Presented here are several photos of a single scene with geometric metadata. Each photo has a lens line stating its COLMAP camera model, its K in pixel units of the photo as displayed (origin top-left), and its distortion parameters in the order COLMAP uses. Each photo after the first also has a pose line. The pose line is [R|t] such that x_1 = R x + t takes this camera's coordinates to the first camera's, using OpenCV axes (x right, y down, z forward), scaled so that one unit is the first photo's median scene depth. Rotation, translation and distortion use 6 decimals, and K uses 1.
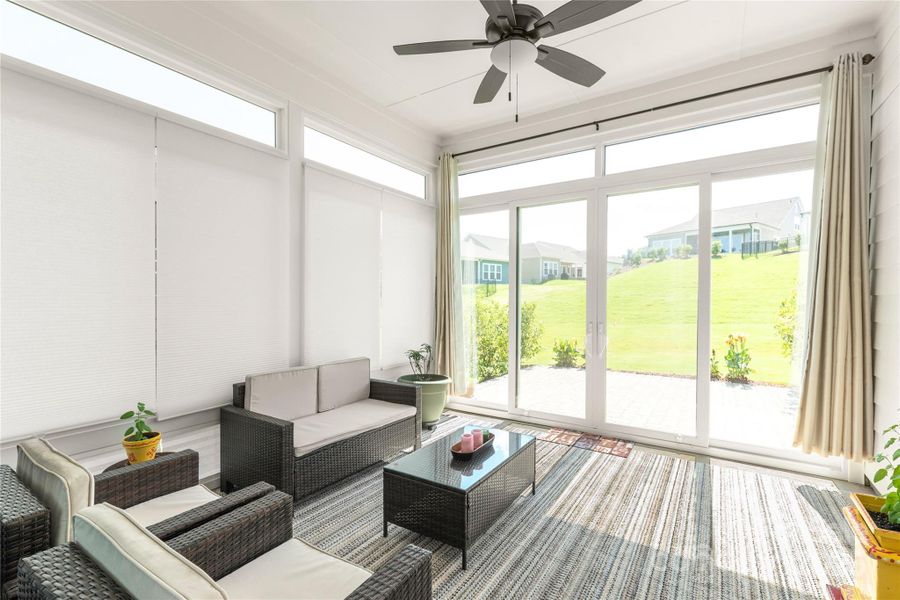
lens RADIAL K [[402.6, 0, 462.5], [0, 402.6, 301.3], [0, 0, 1]] dist [-0.000773, 0.000124]
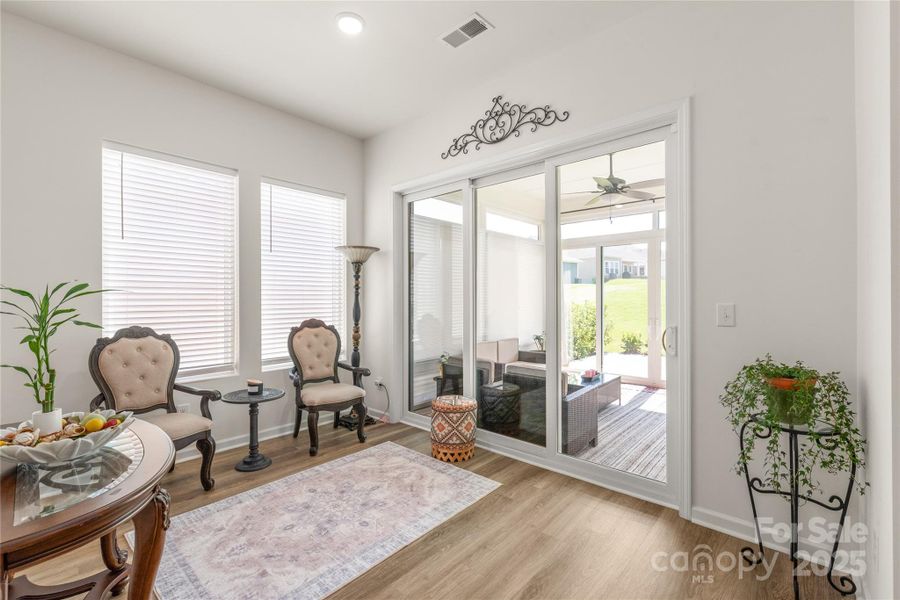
lens RADIAL K [[388.6, 0, 452.7], [0, 388.6, 295.1], [0, 0, 1]] dist [-0.000201, -0.001137]
pose [[0.985542, -0.007323, -0.169273, -0.187868], [0.005405, 0.999916, -0.011785, -0.026454], [0.169345, 0.010700, 0.985499, -0.628472]]
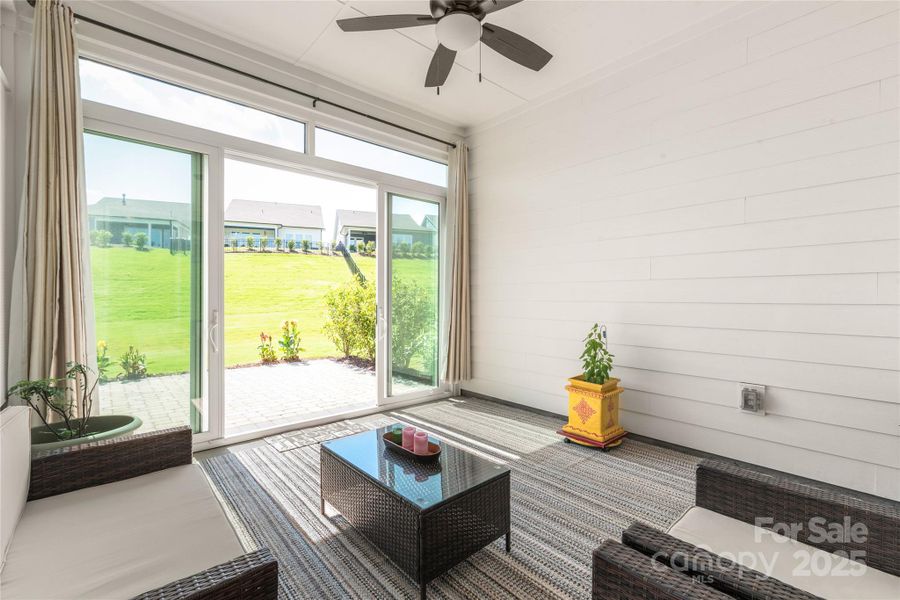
lens RADIAL K [[388.6, 0, 452.7], [0, 388.6, 295.1], [0, 0, 1]] dist [-0.000201, -0.001137]
pose [[0.281228, 0.003357, 0.959635, -0.404934], [0.001667, 0.999991, -0.003987, 0.023065], [-0.959640, 0.002721, 0.281219, 0.376165]]
